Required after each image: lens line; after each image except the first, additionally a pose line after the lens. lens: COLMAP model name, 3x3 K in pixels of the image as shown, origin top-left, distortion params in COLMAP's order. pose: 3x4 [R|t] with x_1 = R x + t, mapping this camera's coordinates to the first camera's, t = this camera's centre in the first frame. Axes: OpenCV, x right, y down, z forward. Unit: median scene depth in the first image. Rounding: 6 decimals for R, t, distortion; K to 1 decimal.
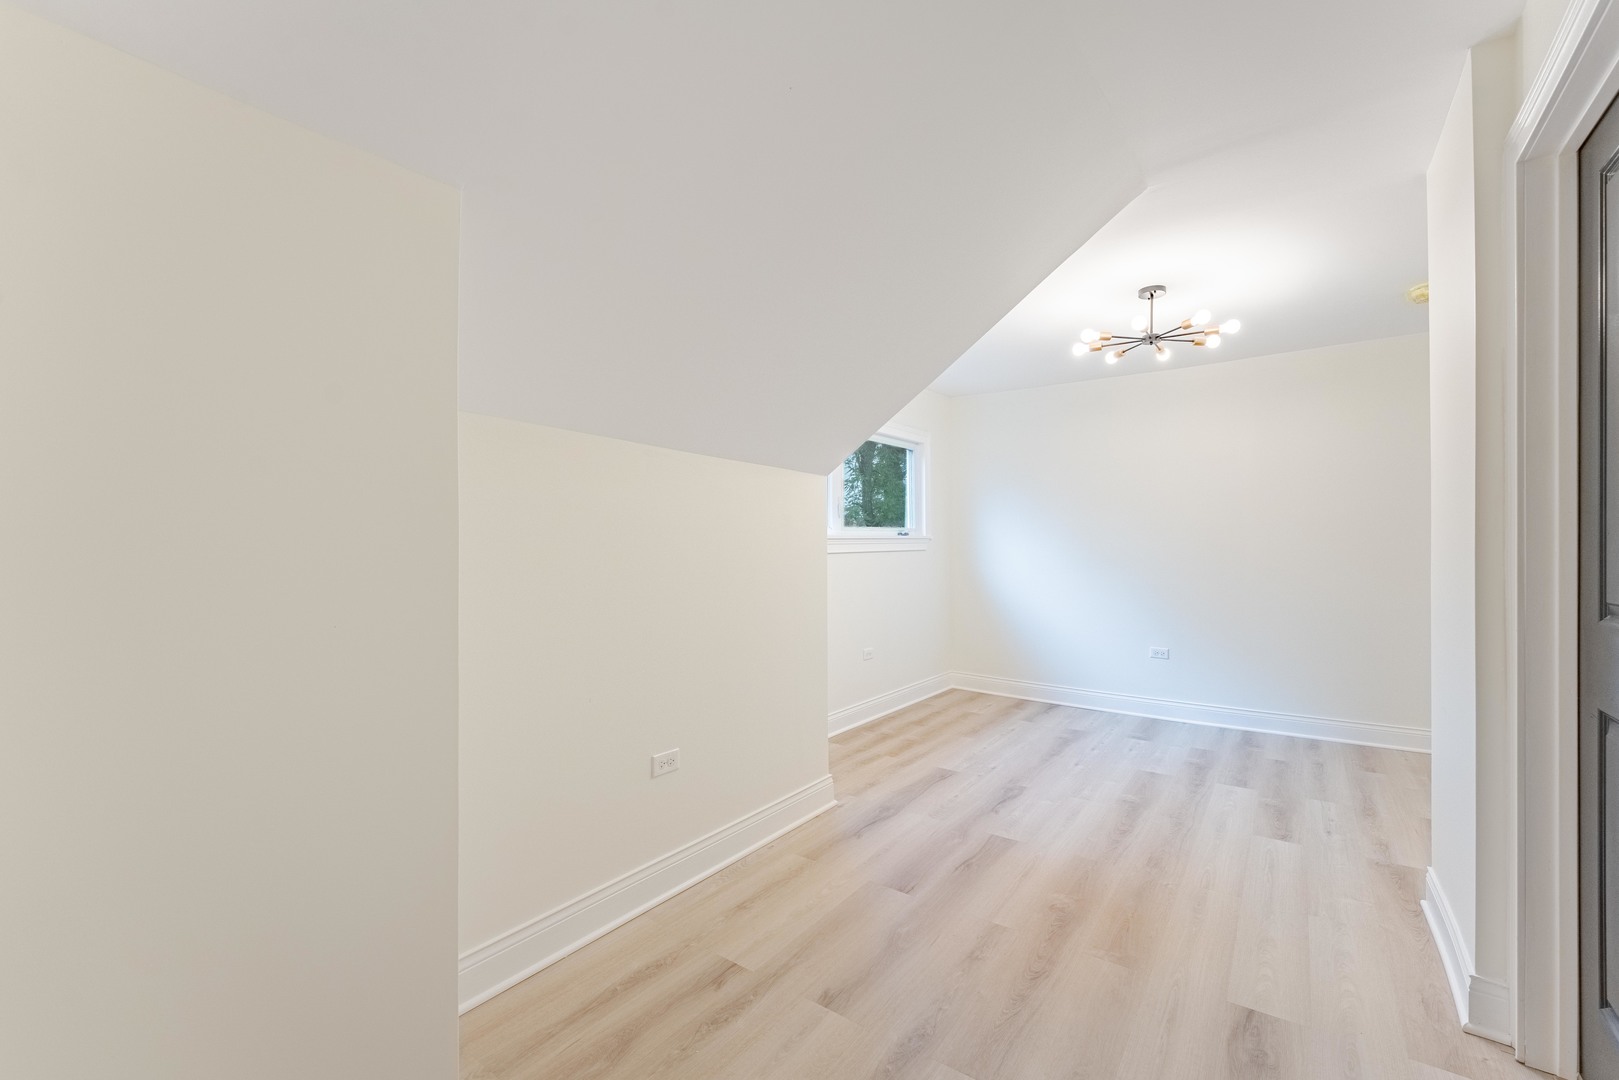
lens RADIAL K [[674.4, 0, 830.2], [0, 674.4, 539.7], [0, 0, 1]] dist [0.001310, -0.000040]
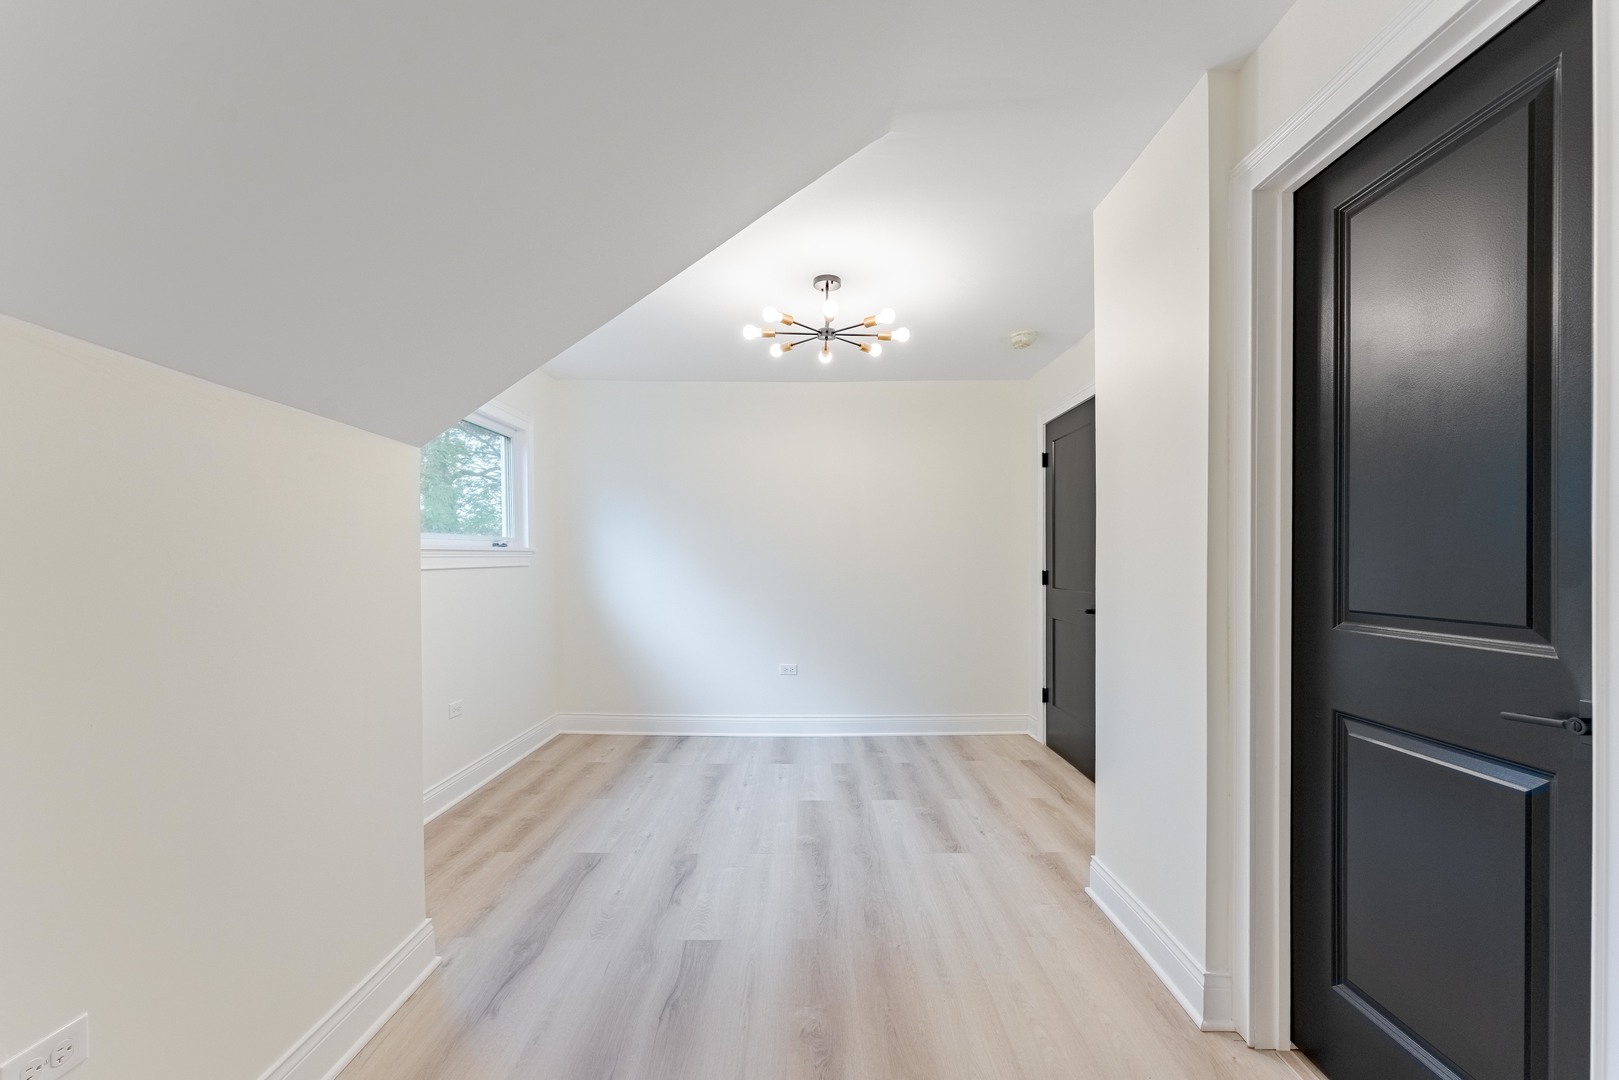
lens RADIAL K [[674.4, 0, 821.3], [0, 674.4, 564.0], [0, 0, 1]] dist [0.001310, -0.000040]
pose [[0.813978, -0.002746, 0.580889, -0.063784], [-0.004632, 0.999926, 0.011218, 0.005006], [-0.580877, -0.011822, 0.813906, 0.259295]]
